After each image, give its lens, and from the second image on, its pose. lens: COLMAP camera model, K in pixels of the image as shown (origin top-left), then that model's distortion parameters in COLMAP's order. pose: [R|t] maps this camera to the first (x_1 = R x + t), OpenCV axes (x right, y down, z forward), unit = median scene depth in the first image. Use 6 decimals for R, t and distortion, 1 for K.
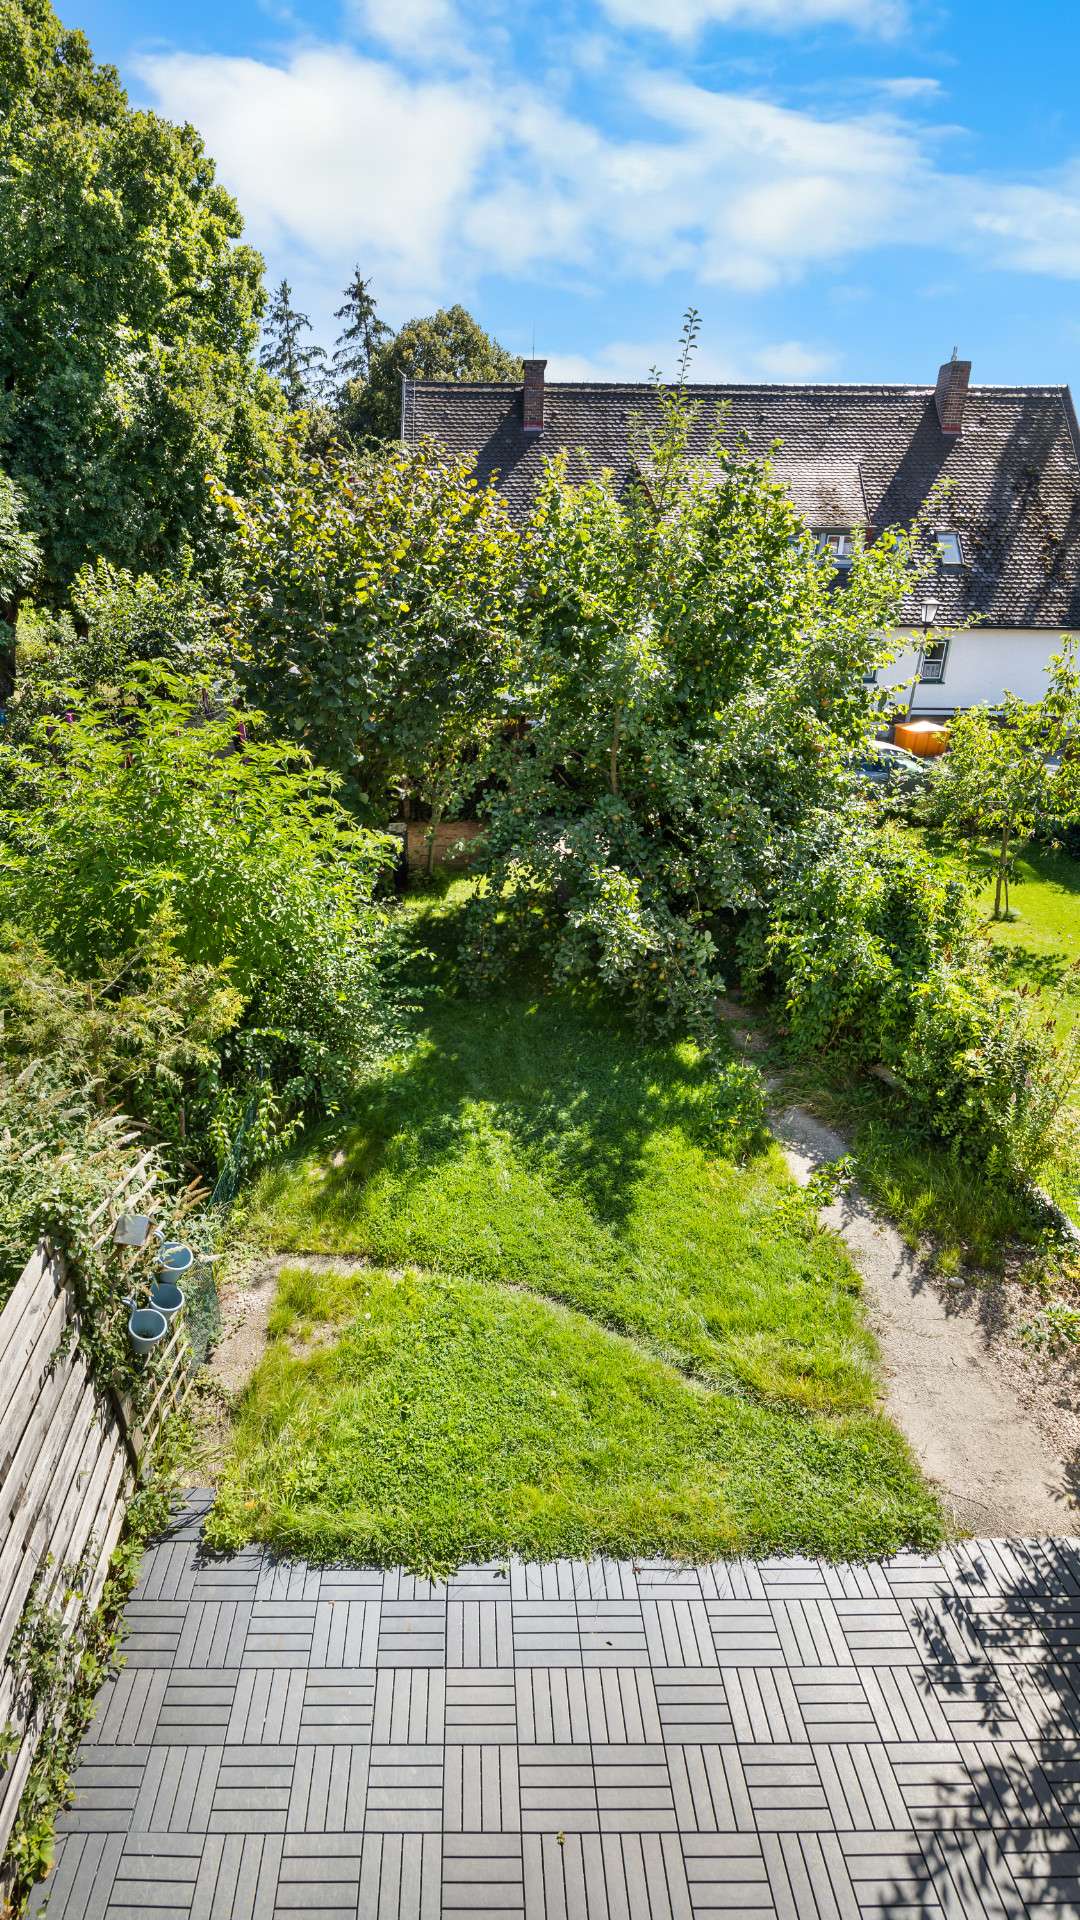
lens RADIAL K [[908.6, 0, 456.1], [0, 908.6, 960.1], [0, 0, 1]] dist [-0.019951, 0.000344]
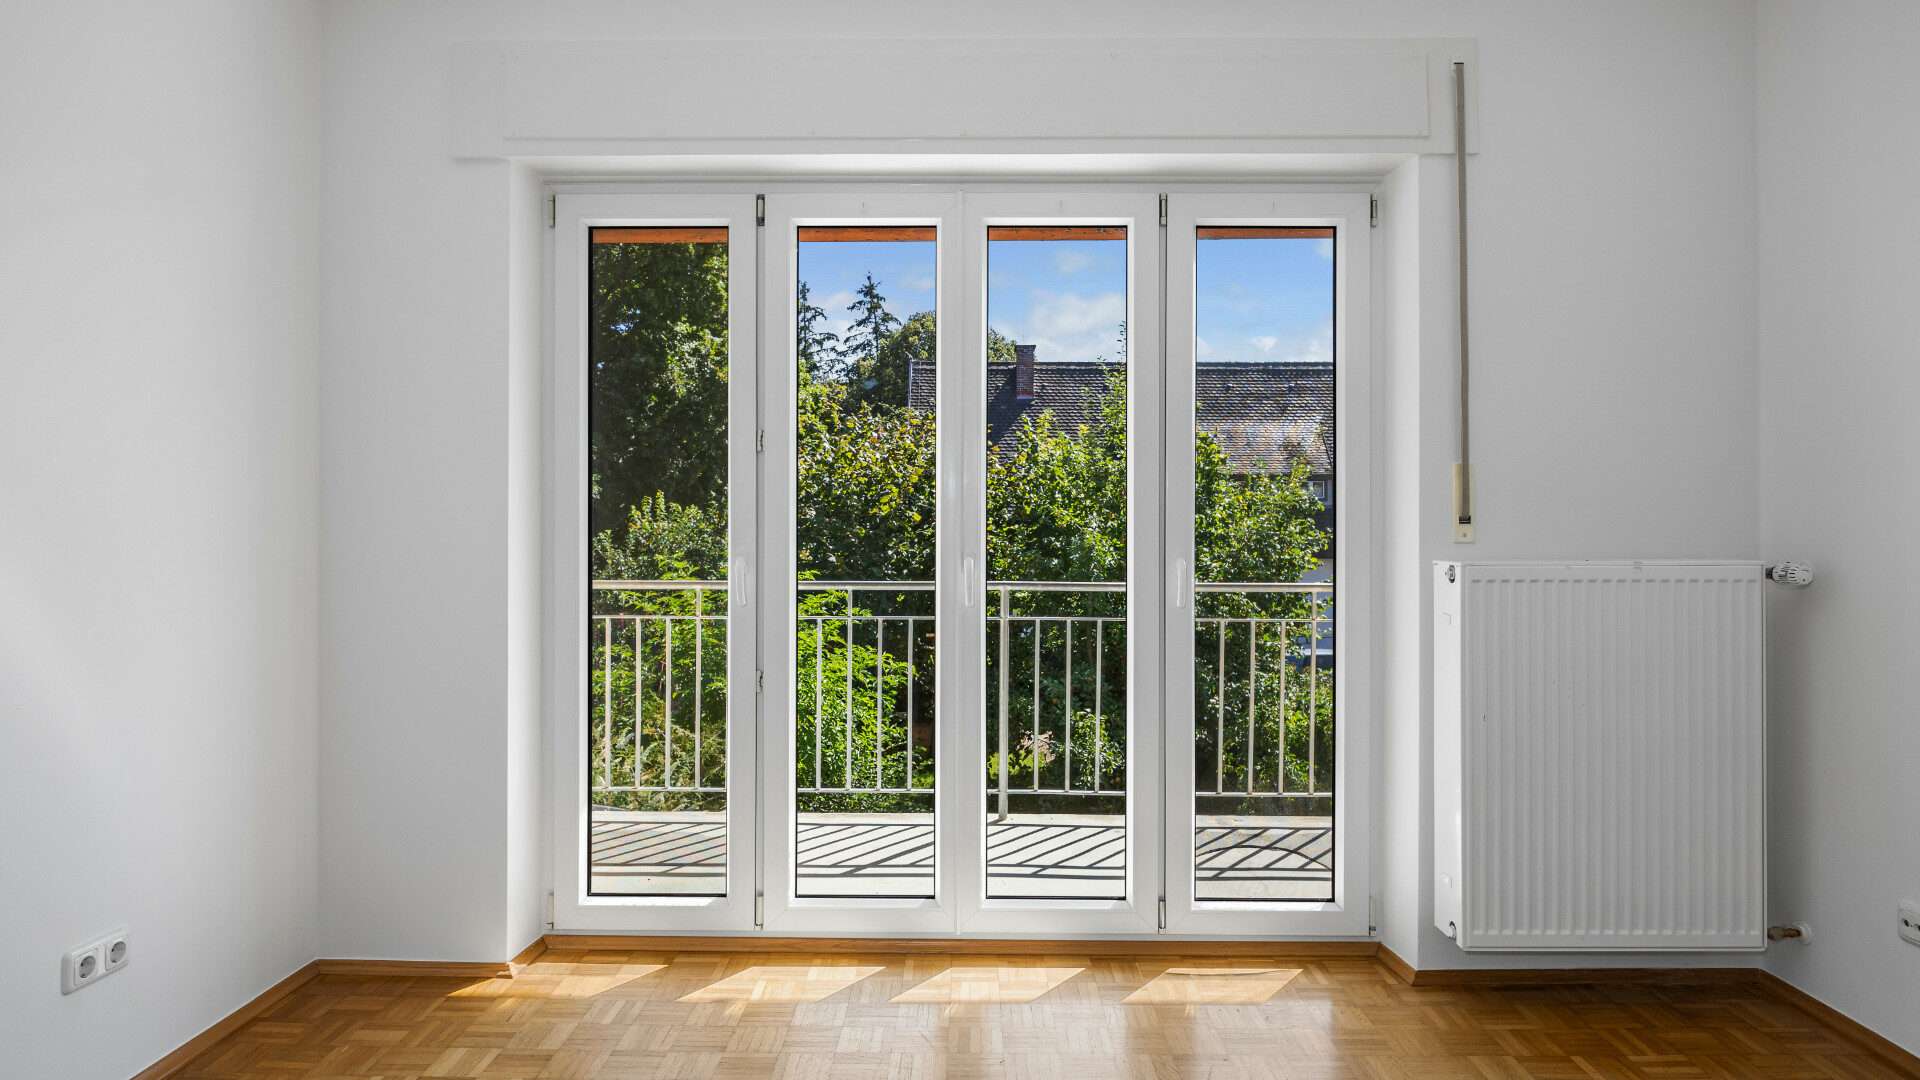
lens RADIAL K [[1069.7, 0, 959.1], [0, 1069.7, 513.7], [0, 0, 1]] dist [-0.000578, -0.001145]
pose [[0.999993, -0.003156, 0.001792, 0.000347], [0.003614, 0.911030, -0.412324, 0.126237], [-0.000331, 0.412327, 0.911036, -0.211934]]
